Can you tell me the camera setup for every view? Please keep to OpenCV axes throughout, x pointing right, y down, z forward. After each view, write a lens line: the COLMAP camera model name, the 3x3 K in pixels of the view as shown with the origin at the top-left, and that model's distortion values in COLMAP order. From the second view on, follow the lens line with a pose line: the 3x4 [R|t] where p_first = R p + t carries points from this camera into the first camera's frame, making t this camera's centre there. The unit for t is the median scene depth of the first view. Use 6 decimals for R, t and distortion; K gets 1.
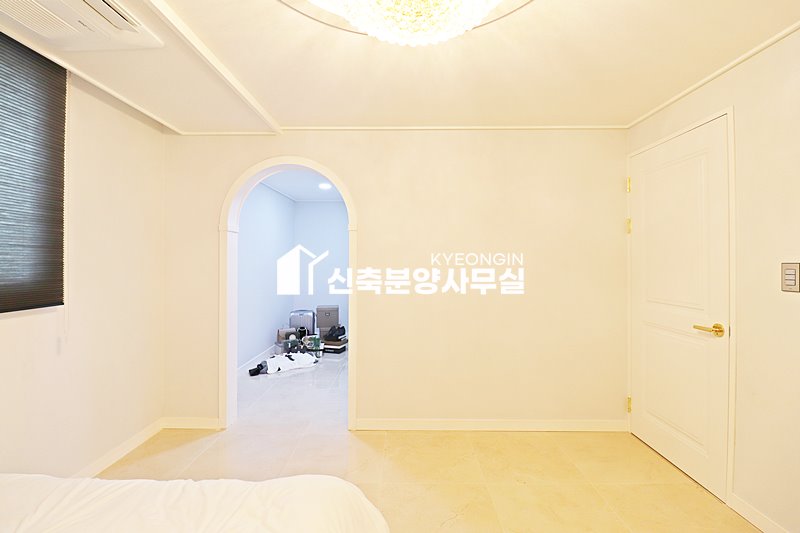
lens RADIAL K [[370.3, 0, 400.9], [0, 370.3, 264.3], [0, 0, 1]] dist [-0.000813, -0.013494]
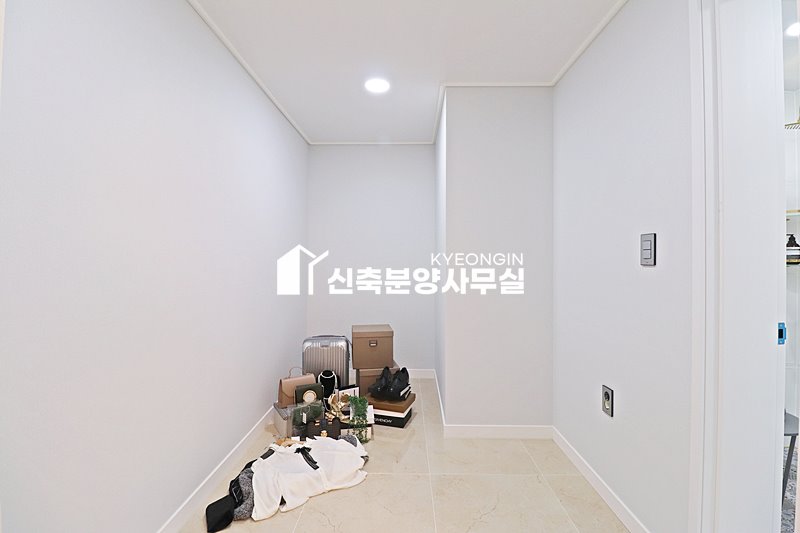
lens RADIAL K [[370.3, 0, 400.9], [0, 370.3, 264.3], [0, 0, 1]] dist [-0.000813, -0.013494]
pose [[0.999993, 0.003101, -0.002165, -0.168028], [-0.003101, 0.999995, -0.000196, 0.022674], [0.002164, 0.000202, 0.999998, 0.501629]]
